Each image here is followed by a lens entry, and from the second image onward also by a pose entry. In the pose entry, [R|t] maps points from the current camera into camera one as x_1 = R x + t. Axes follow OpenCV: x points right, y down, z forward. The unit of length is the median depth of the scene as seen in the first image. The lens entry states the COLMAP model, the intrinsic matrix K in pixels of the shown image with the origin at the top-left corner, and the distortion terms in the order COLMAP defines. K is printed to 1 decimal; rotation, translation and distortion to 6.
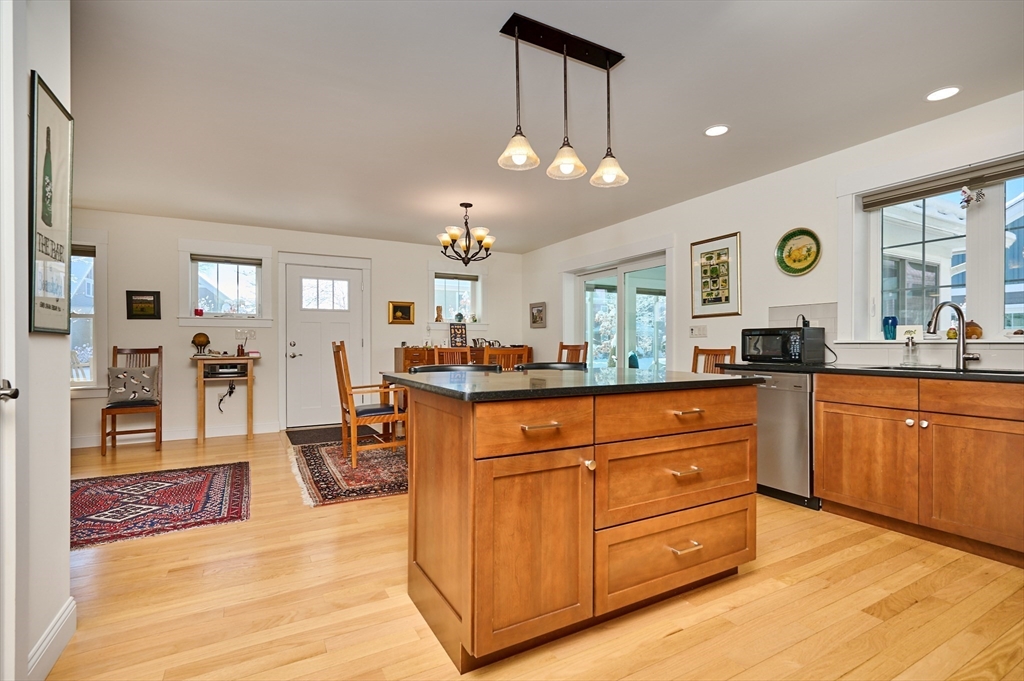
lens RADIAL K [[473.2, 0, 515.7], [0, 473.2, 345.2], [0, 0, 1]] dist [-0.001166, -0.000113]
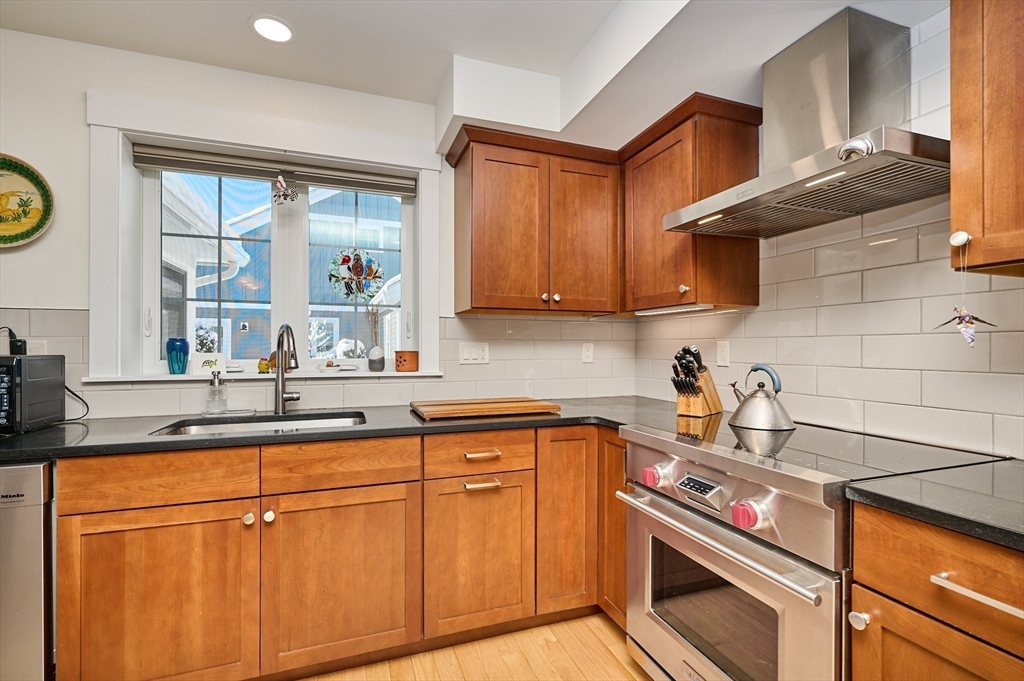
lens RADIAL K [[465.9, 0, 517.2], [0, 465.9, 349.1], [0, 0, 1]] dist [0.000150, 0.000411]
pose [[0.156795, 0.001644, 0.987630, 0.206033], [0.004763, 0.999986, -0.002420, -0.039359], [-0.987620, 0.005083, 0.156785, 0.398978]]
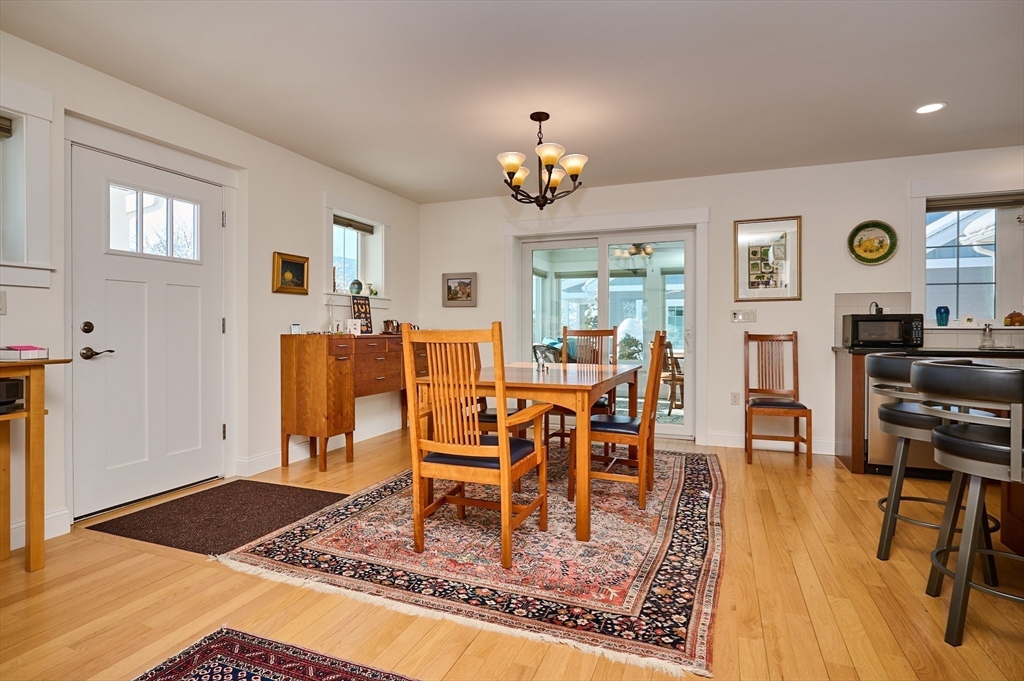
lens RADIAL K [[515.2, 0, 516.0], [0, 515.2, 331.0], [0, 0, 1]] dist [-0.004439, -0.000383]
pose [[0.777503, -0.000309, 0.628879, -0.783114], [-0.001087, 0.999998, 0.001834, -0.000751], [-0.628878, -0.002109, 0.777501, 0.629731]]
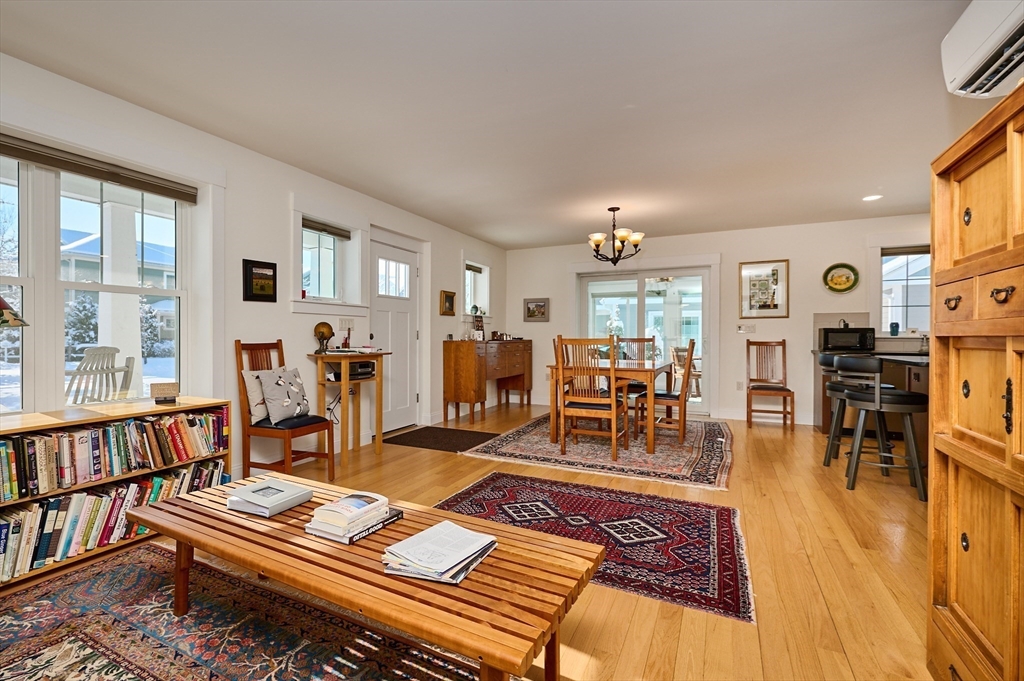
lens RADIAL K [[472.8, 0, 462.7], [0, 472.8, 336.3], [0, 0, 1]] dist [-0.001838, -0.001963]
pose [[0.852192, 0.002750, 0.523222, -1.306067], [-0.002896, 0.999996, -0.000539, -0.005034], [-0.523221, -0.001056, 0.852196, 0.348902]]
